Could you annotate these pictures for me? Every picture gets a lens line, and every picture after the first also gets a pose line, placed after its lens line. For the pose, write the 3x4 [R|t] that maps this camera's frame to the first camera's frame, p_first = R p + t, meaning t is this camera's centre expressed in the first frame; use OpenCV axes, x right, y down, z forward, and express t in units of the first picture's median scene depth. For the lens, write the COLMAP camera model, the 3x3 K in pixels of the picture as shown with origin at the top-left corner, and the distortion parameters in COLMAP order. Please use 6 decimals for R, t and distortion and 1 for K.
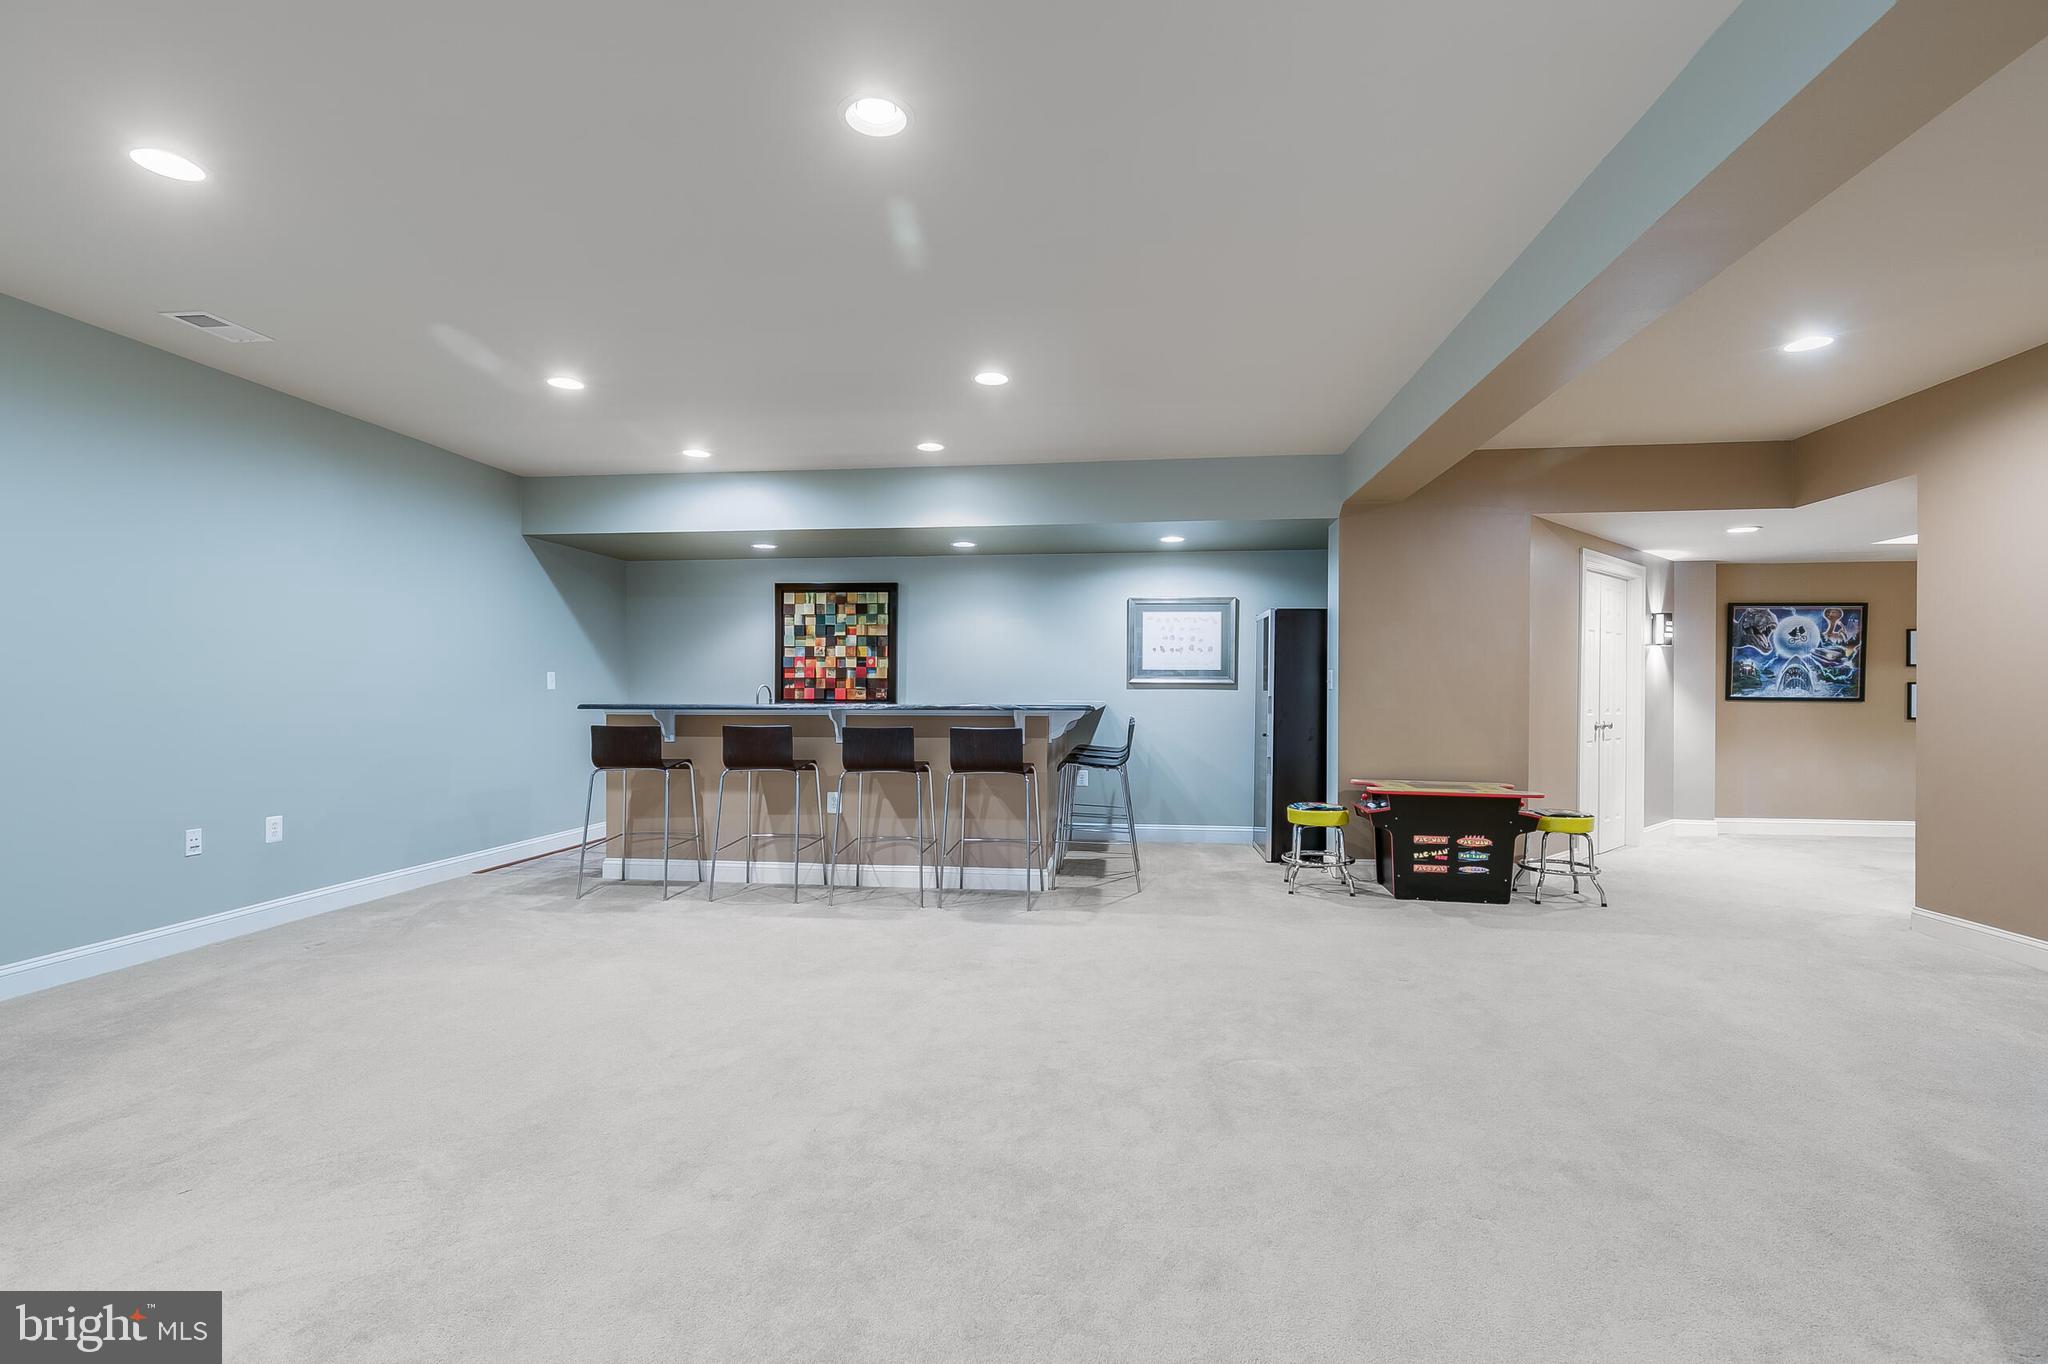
lens RADIAL K [[931.9, 0, 1031.2], [0, 931.9, 704.0], [0, 0, 1]] dist [0.003135, 0.000582]
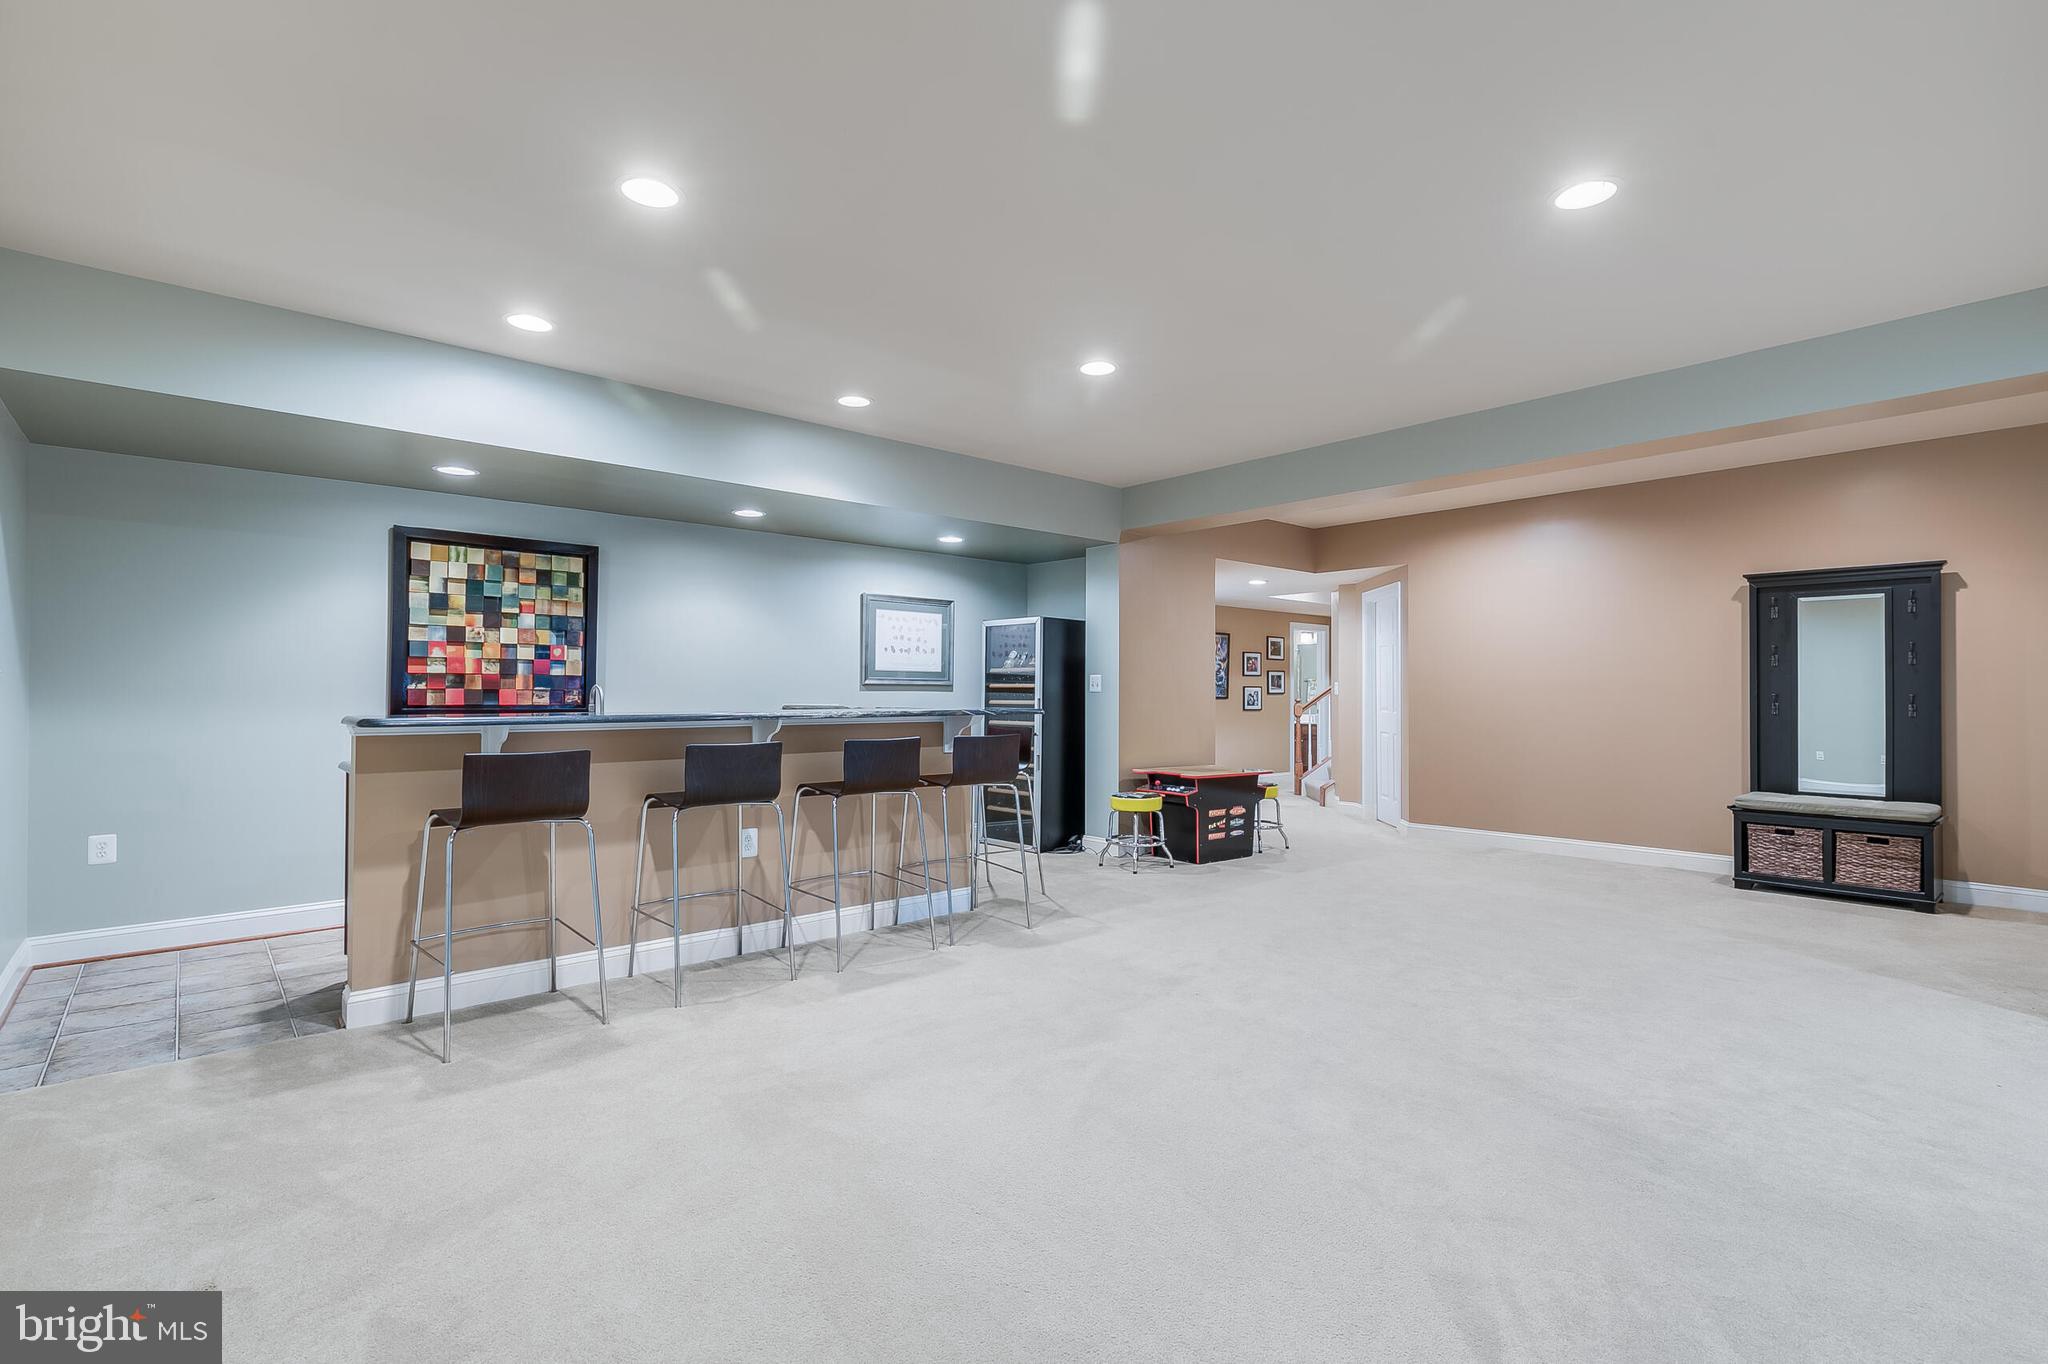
lens RADIAL K [[931.9, 0, 1031.2], [0, 931.9, 704.0], [0, 0, 1]] dist [0.003135, 0.000582]
pose [[0.666925, -0.009687, 0.745062, -0.466155], [0.008542, 0.999949, 0.005355, -0.006136], [-0.745076, 0.002793, 0.666974, 0.247552]]
